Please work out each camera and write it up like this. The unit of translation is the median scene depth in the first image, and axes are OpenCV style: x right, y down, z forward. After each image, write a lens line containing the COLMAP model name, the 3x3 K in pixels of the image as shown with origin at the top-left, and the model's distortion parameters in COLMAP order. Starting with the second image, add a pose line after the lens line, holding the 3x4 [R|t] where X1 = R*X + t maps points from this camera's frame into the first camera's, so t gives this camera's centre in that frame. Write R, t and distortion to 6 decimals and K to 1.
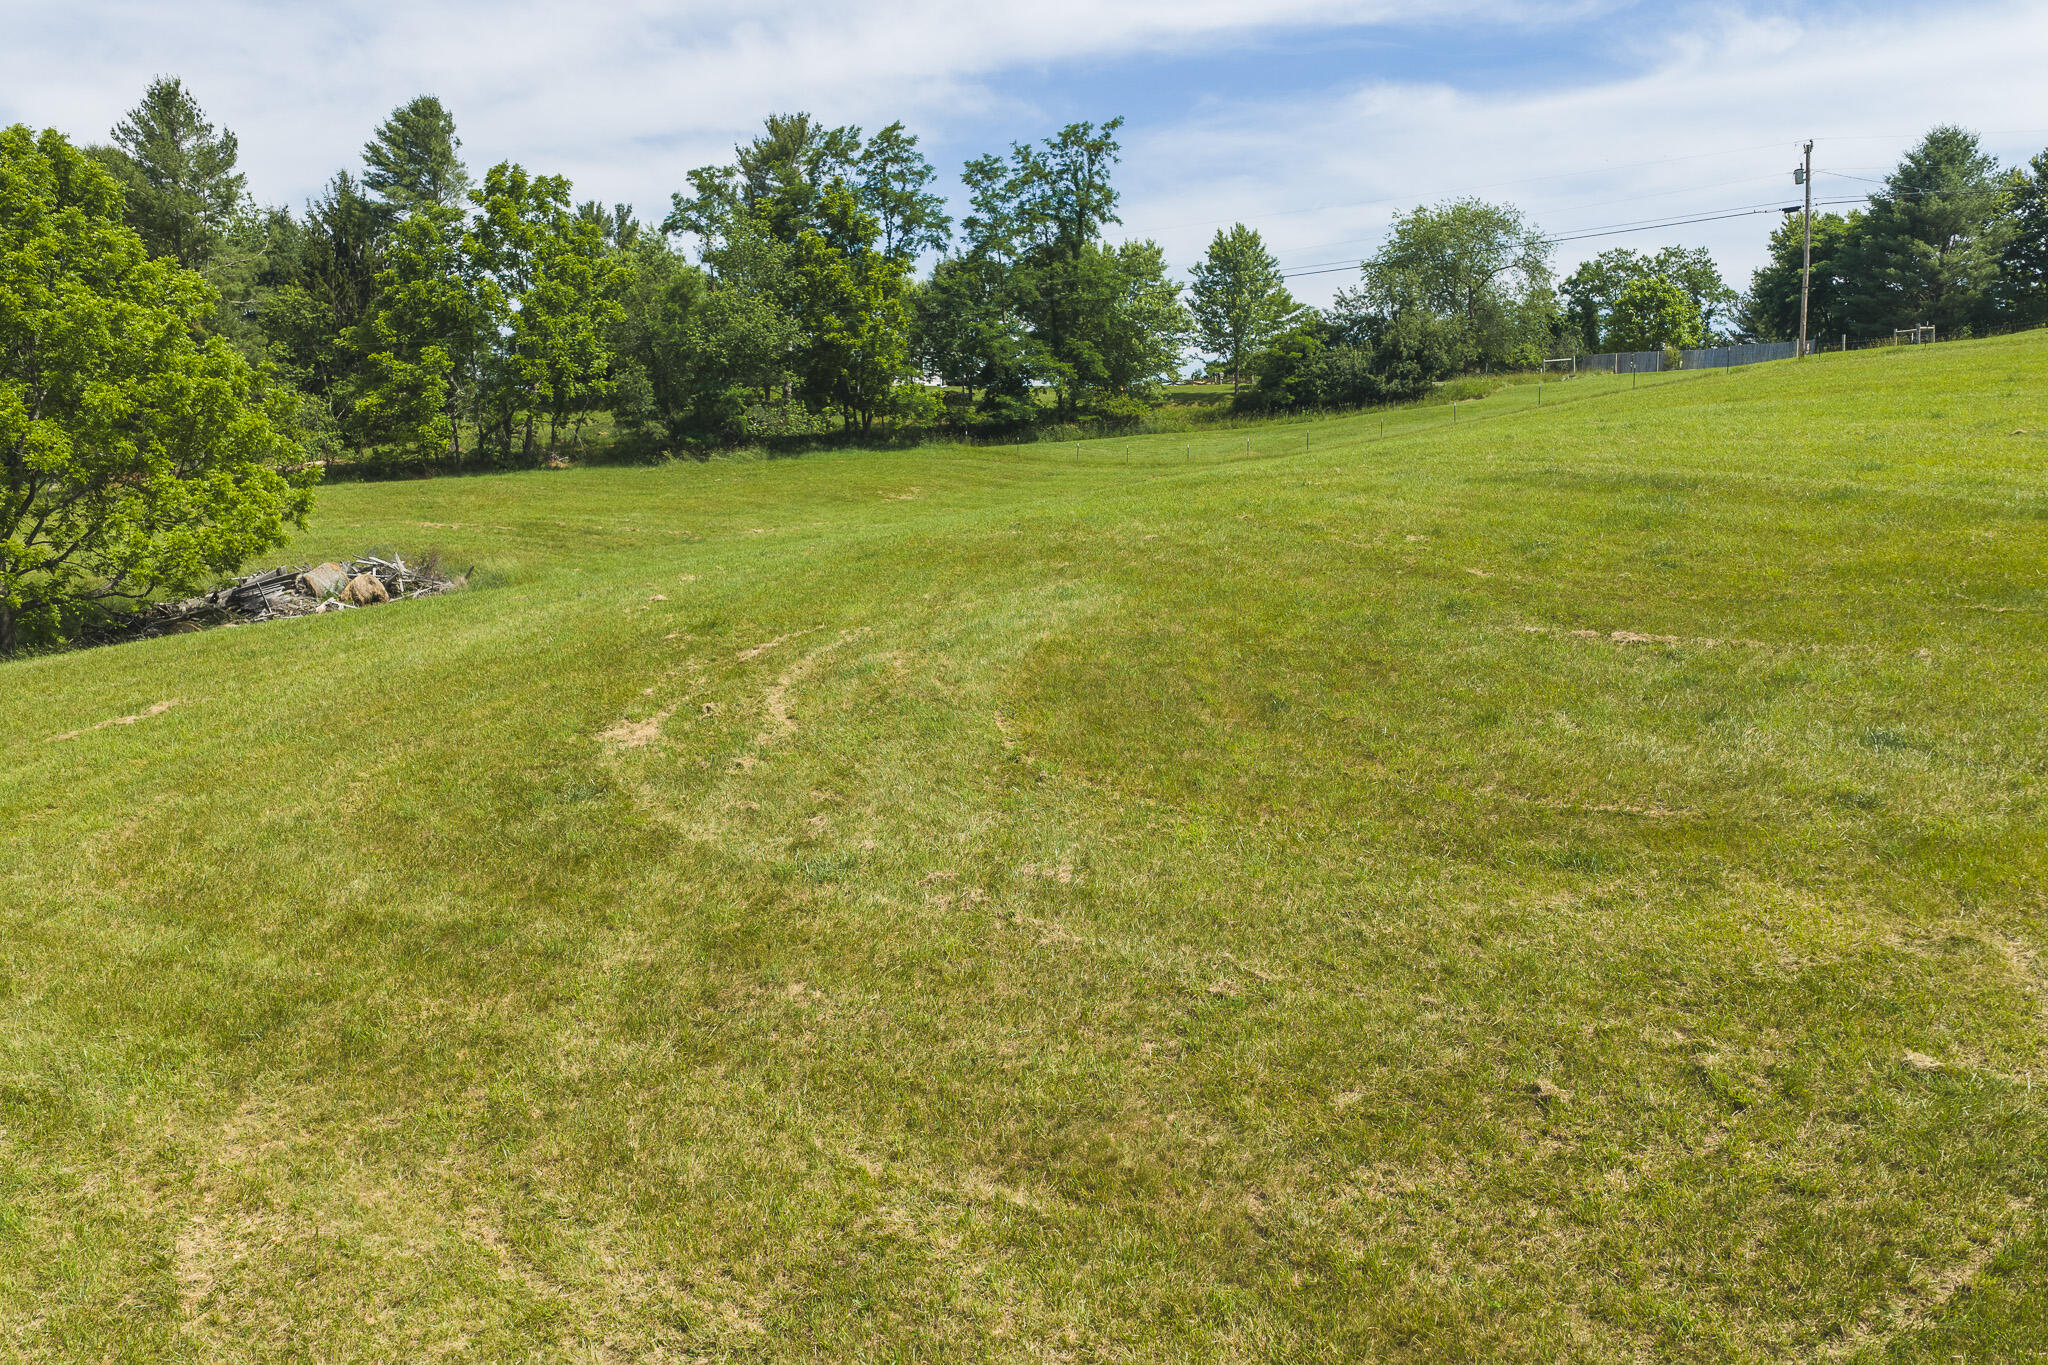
lens RADIAL K [[1702.1, 0, 1024.0], [0, 1702.1, 682.5], [0, 0, 1]] dist [0.078538, -0.078040]
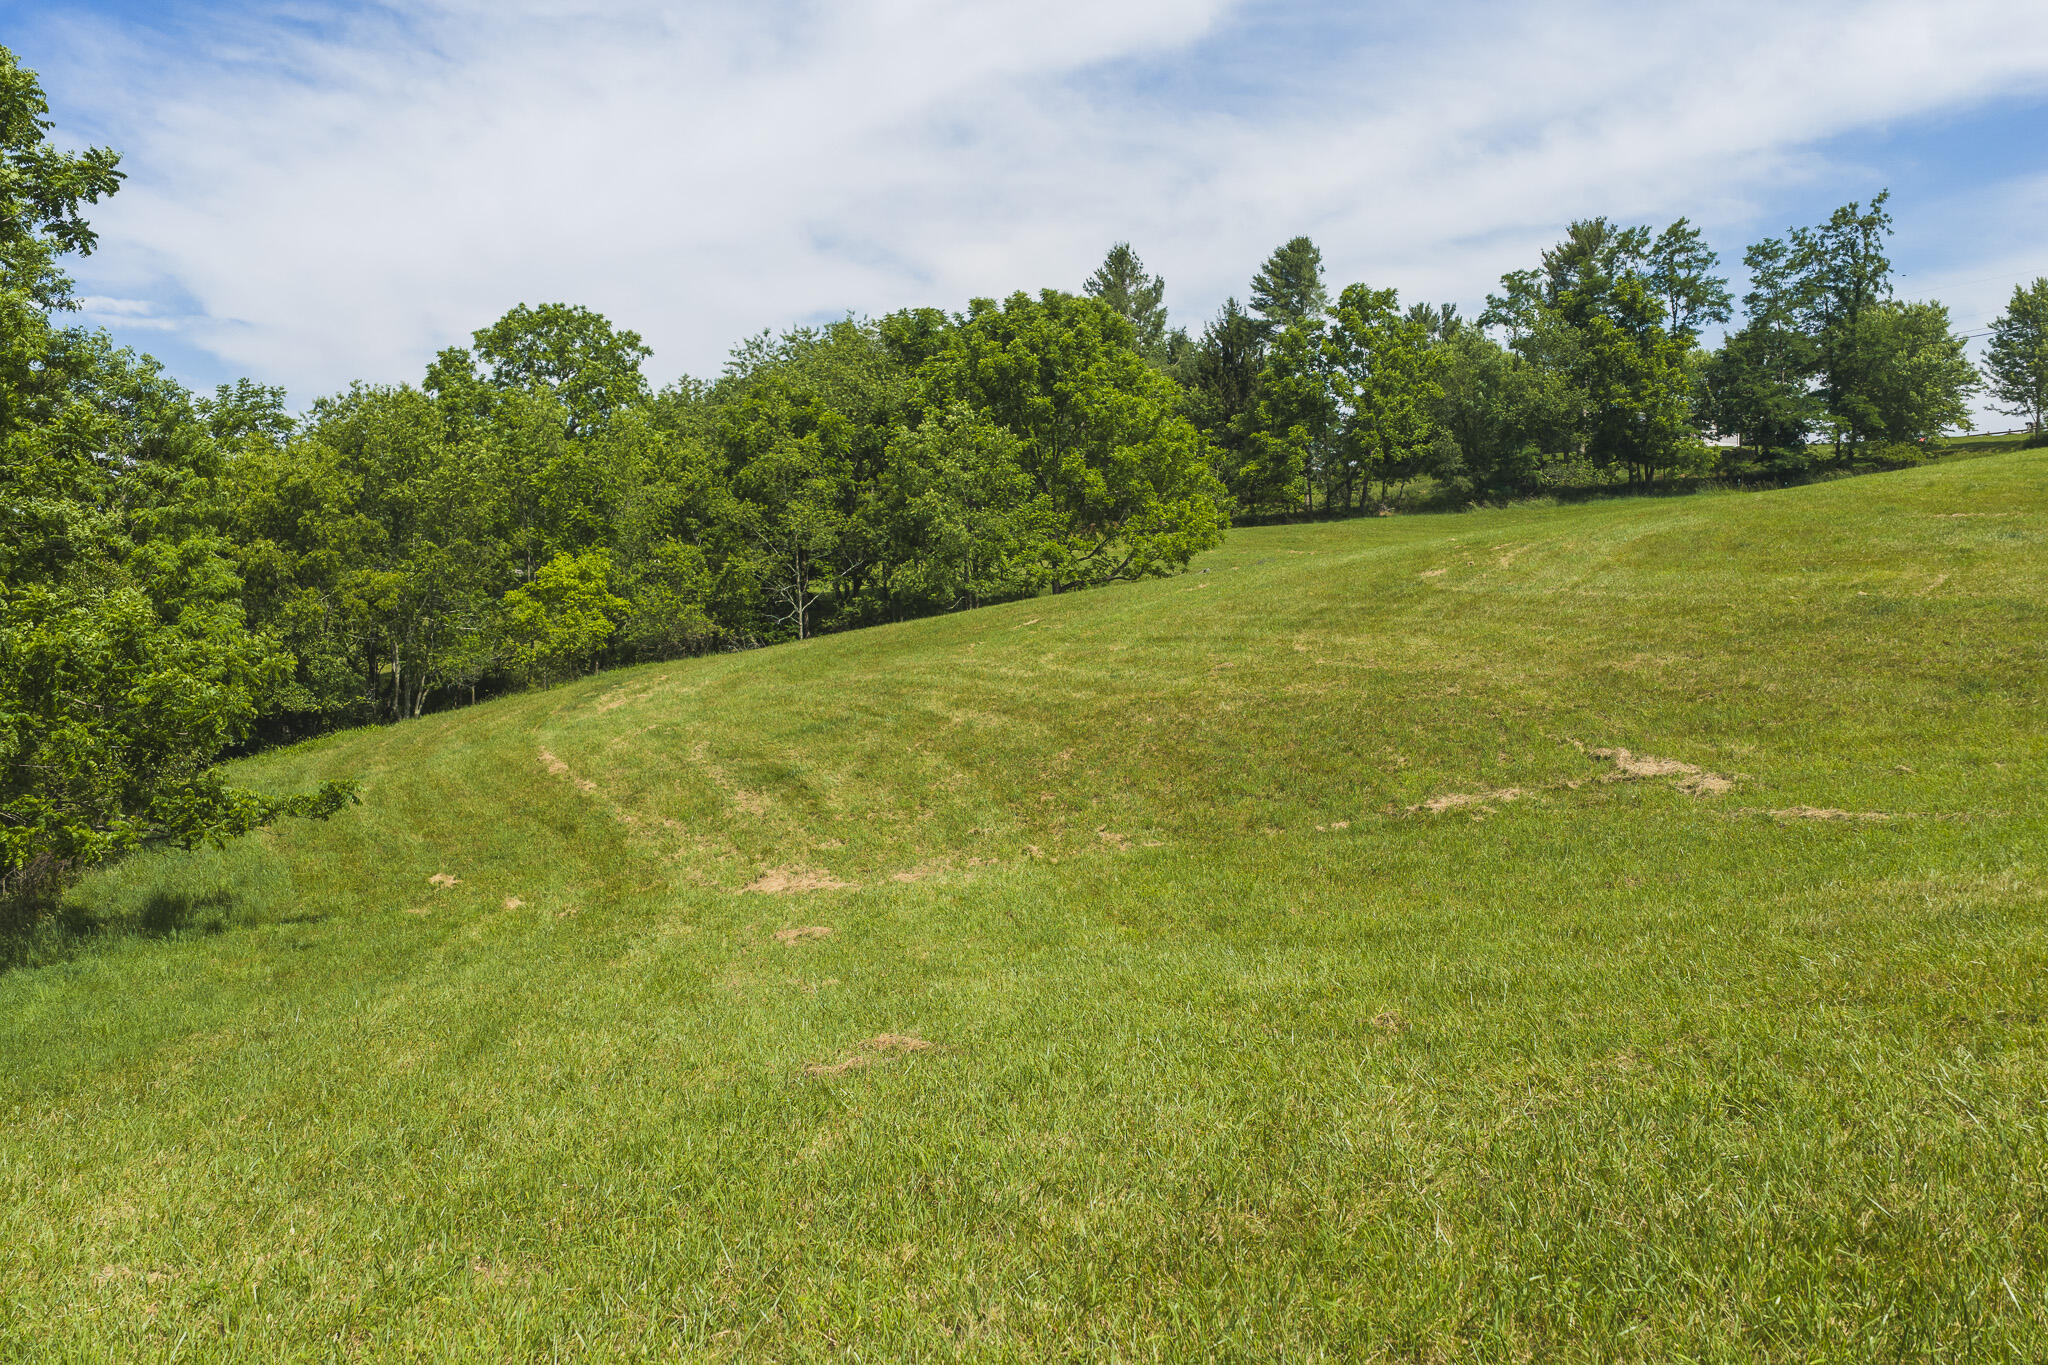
lens RADIAL K [[1744.1, 0, 1027.8], [0, 1744.1, 688.9], [0, 0, 1]] dist [0.004218, -0.003119]
pose [[0.893077, 0.025588, -0.449175, 0.069111], [-0.047693, 0.998140, -0.037965, 0.059386], [0.447368, 0.055329, 0.892637, -0.244562]]
